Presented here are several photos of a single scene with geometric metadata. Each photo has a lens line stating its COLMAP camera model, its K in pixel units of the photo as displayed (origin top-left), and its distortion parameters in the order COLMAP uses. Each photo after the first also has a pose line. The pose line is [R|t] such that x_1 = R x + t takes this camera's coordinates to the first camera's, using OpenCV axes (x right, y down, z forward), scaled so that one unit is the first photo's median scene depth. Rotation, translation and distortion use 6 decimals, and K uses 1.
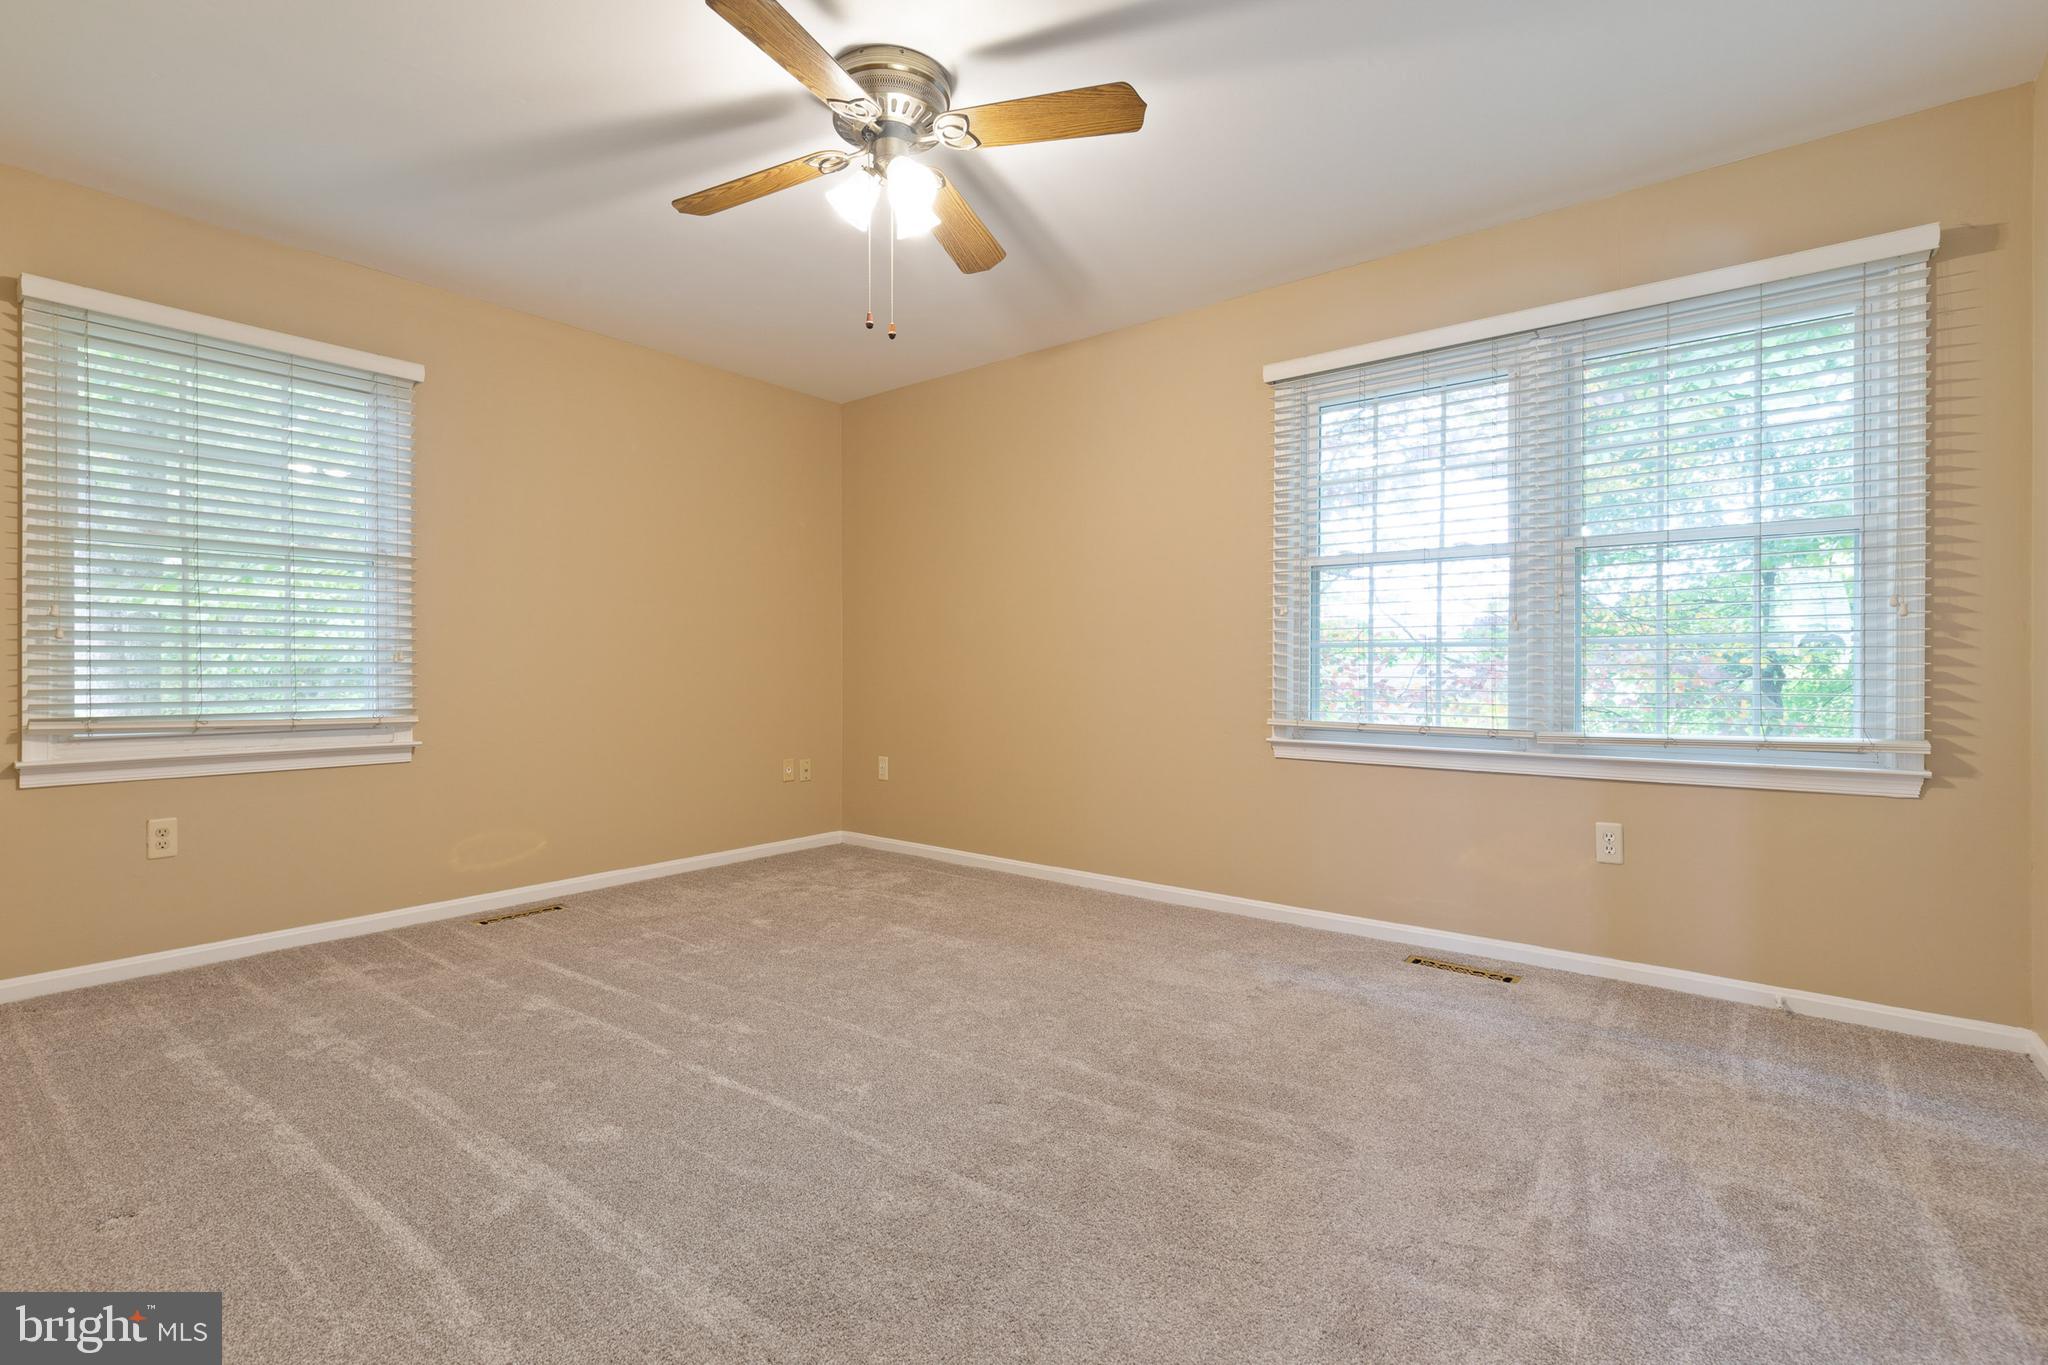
lens RADIAL K [[925.6, 0, 1023.4], [0, 925.6, 671.4], [0, 0, 1]] dist [0.000687, 0.000126]
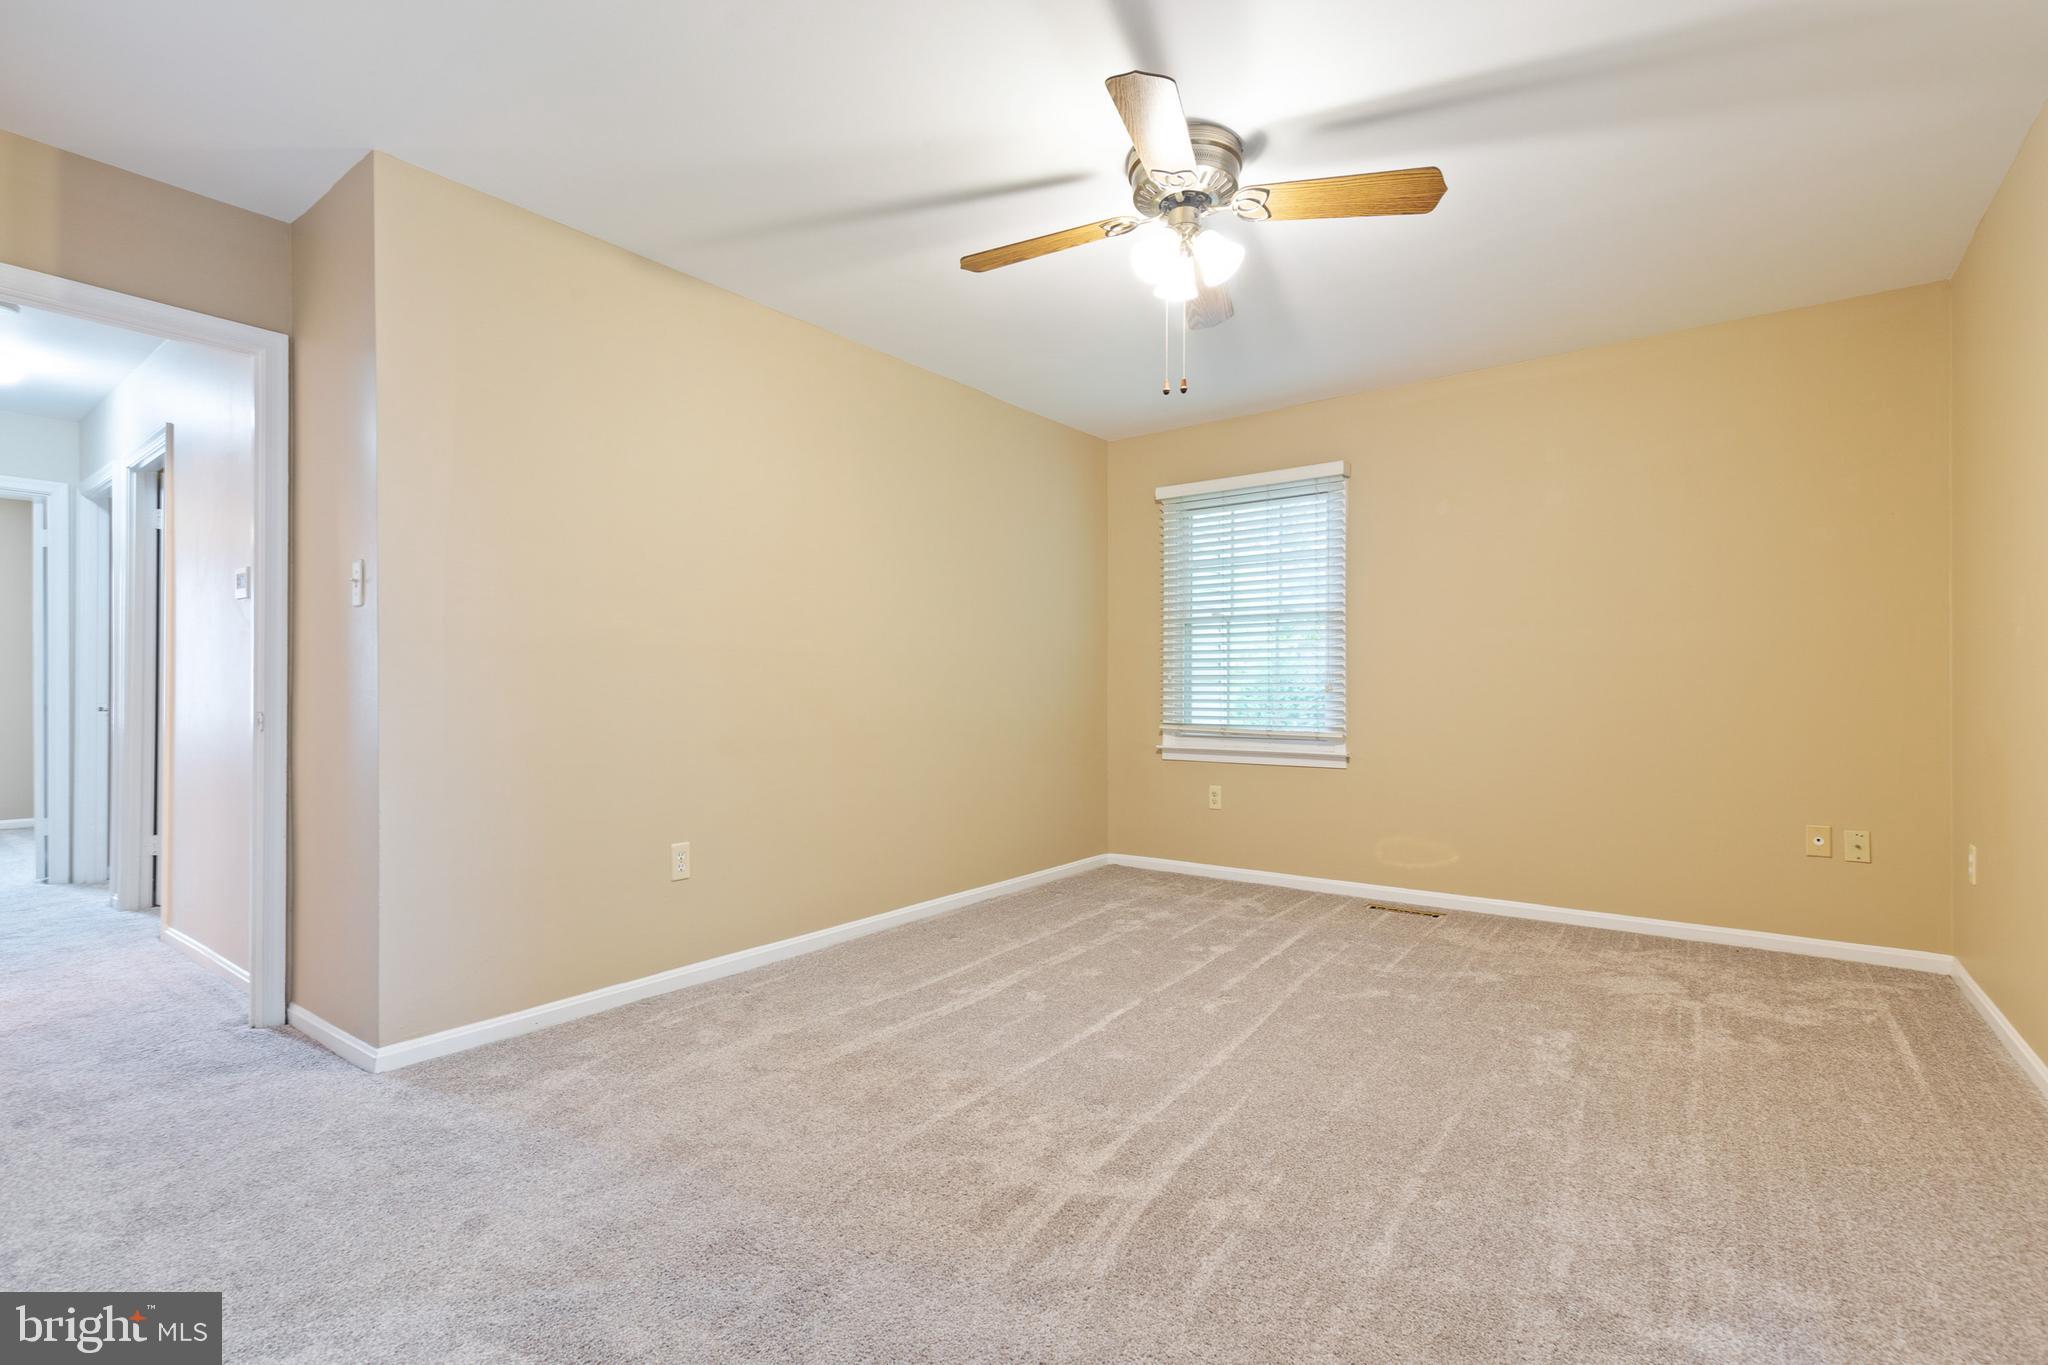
lens RADIAL K [[916.8, 0, 1024.5], [0, 916.8, 690.0], [0, 0, 1]] dist [0.000185, -0.000308]
pose [[0.028067, -0.003150, -0.999601, 0.745427], [-0.003929, 0.999987, -0.003261, -0.007405], [0.999598, 0.004019, 0.028055, 0.638154]]
